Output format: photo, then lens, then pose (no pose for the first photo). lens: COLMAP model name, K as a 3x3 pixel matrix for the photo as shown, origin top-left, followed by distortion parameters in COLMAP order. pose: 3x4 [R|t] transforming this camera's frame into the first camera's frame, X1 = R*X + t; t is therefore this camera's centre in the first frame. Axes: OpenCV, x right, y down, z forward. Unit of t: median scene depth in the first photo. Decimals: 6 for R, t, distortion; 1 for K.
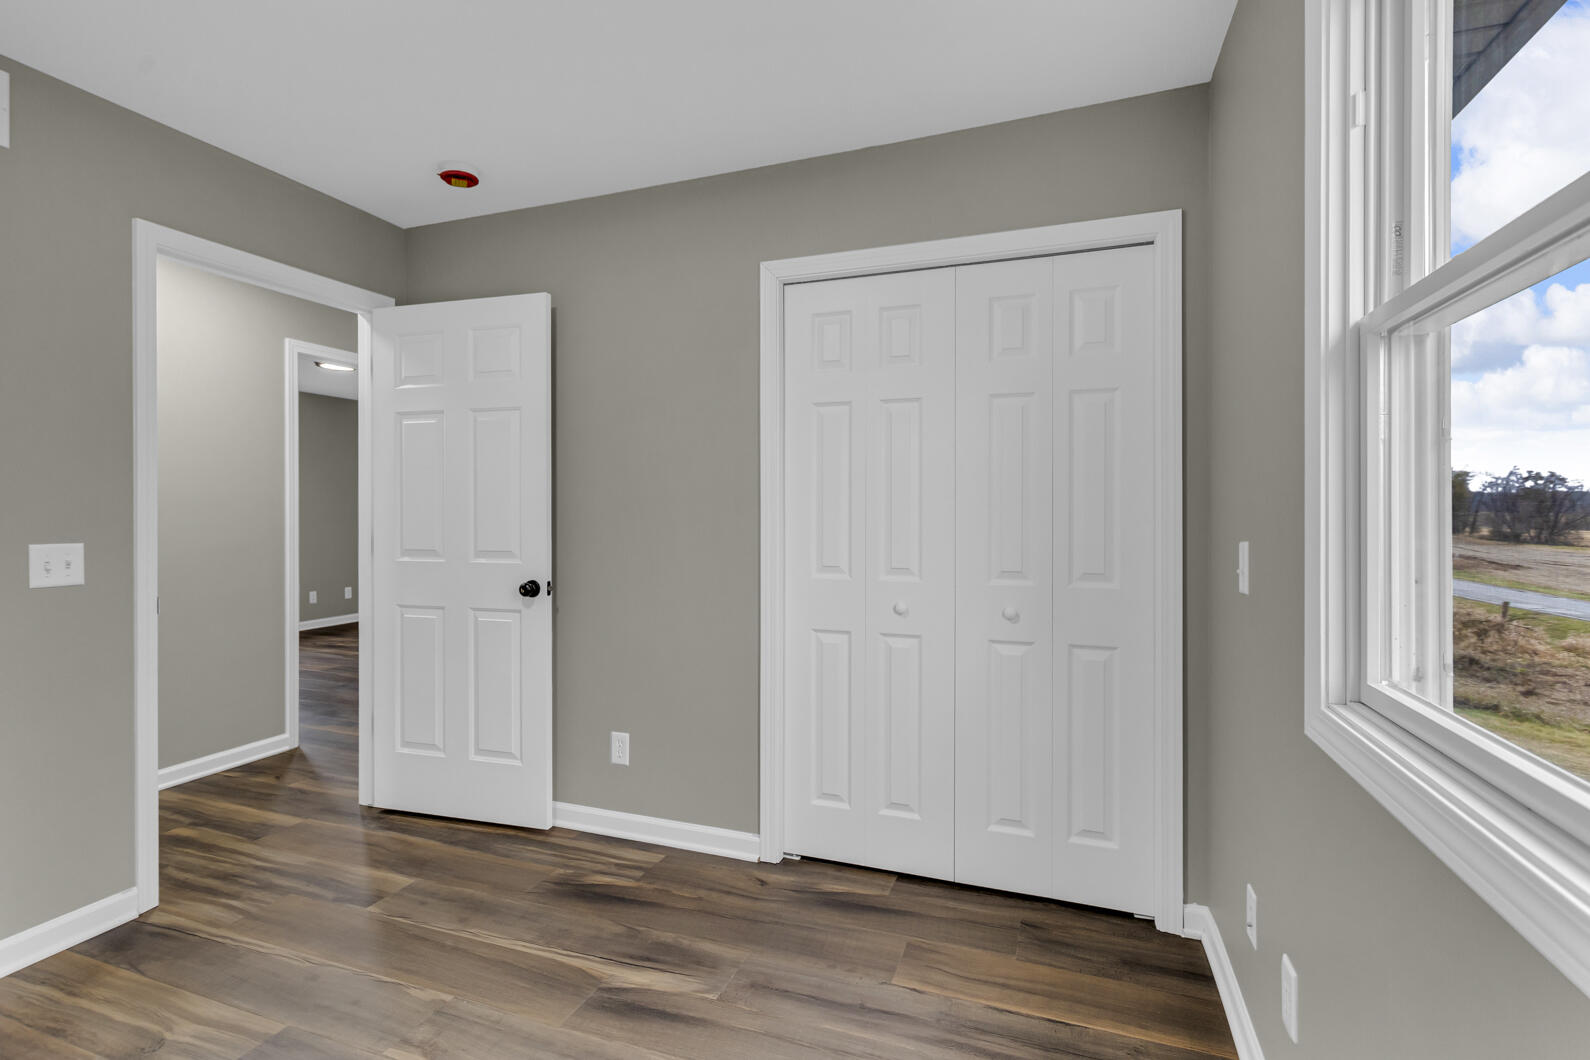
lens RADIAL K [[767.1, 0, 788.9], [0, 767.1, 514.2], [0, 0, 1]] dist [0.001241, 0.000205]
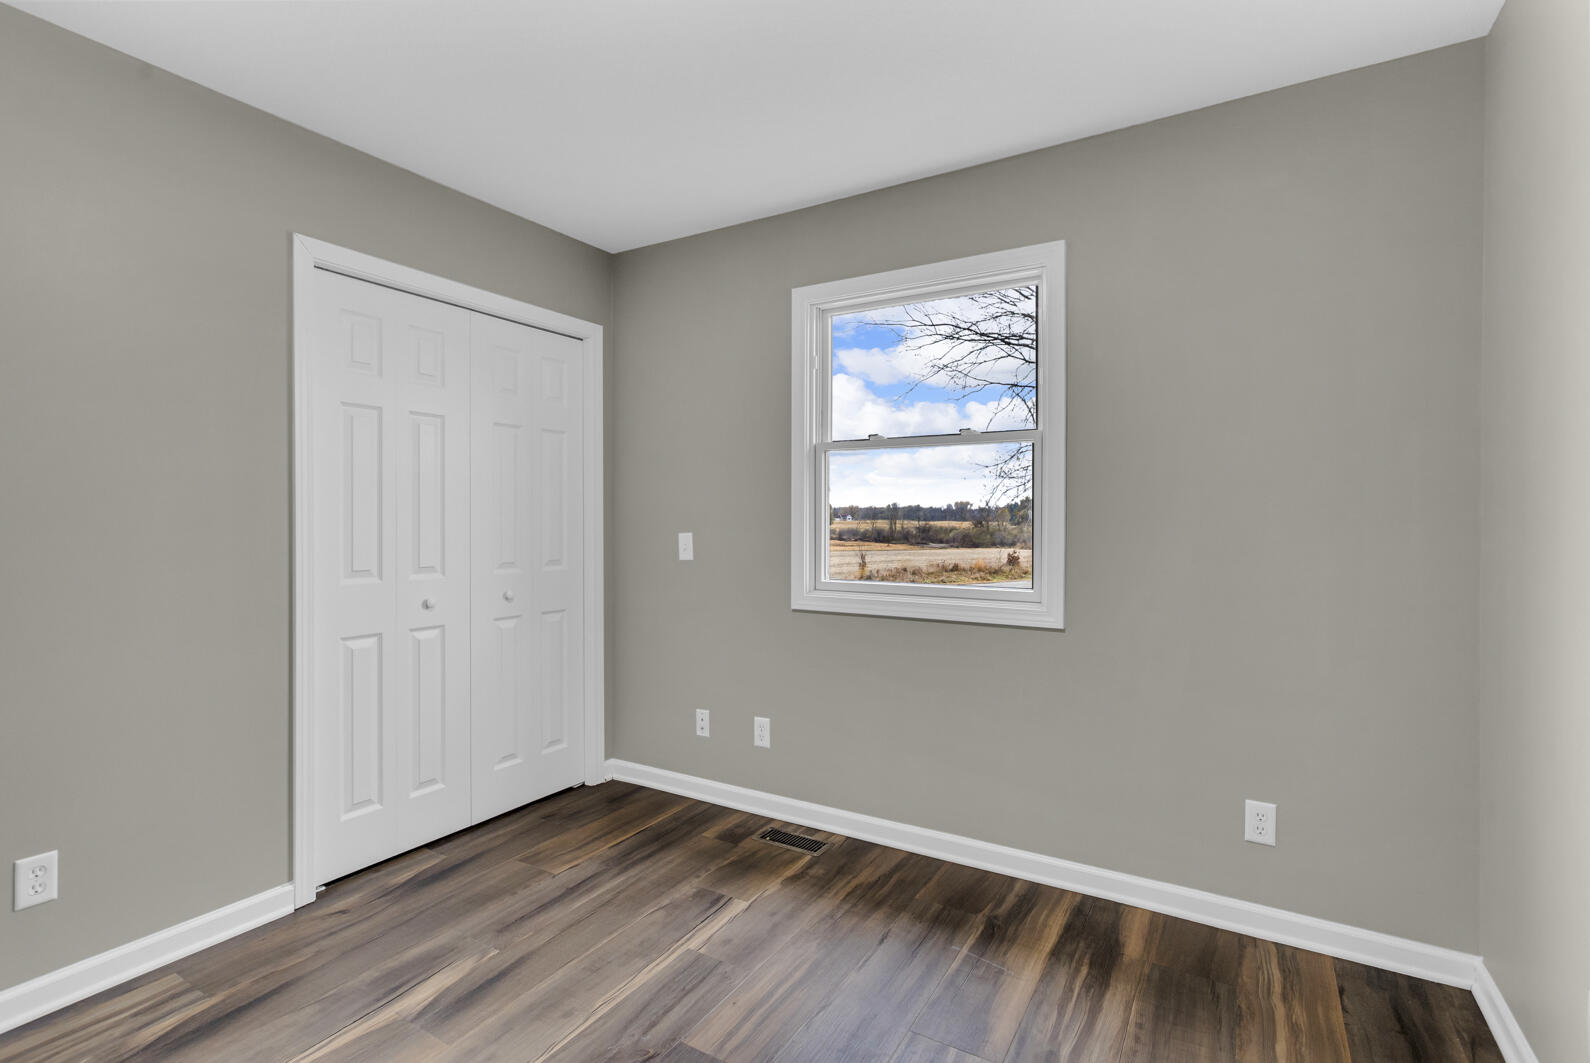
lens RADIAL K [[757.8, 0, 795.0], [0, 757.8, 531.5], [0, 0, 1]] dist [0.006462, 0.000386]
pose [[0.165622, -0.013552, 0.986096, -0.905021], [0.003211, 0.999908, 0.013202, 0.007085], [-0.986184, 0.000980, 0.165651, 0.321458]]
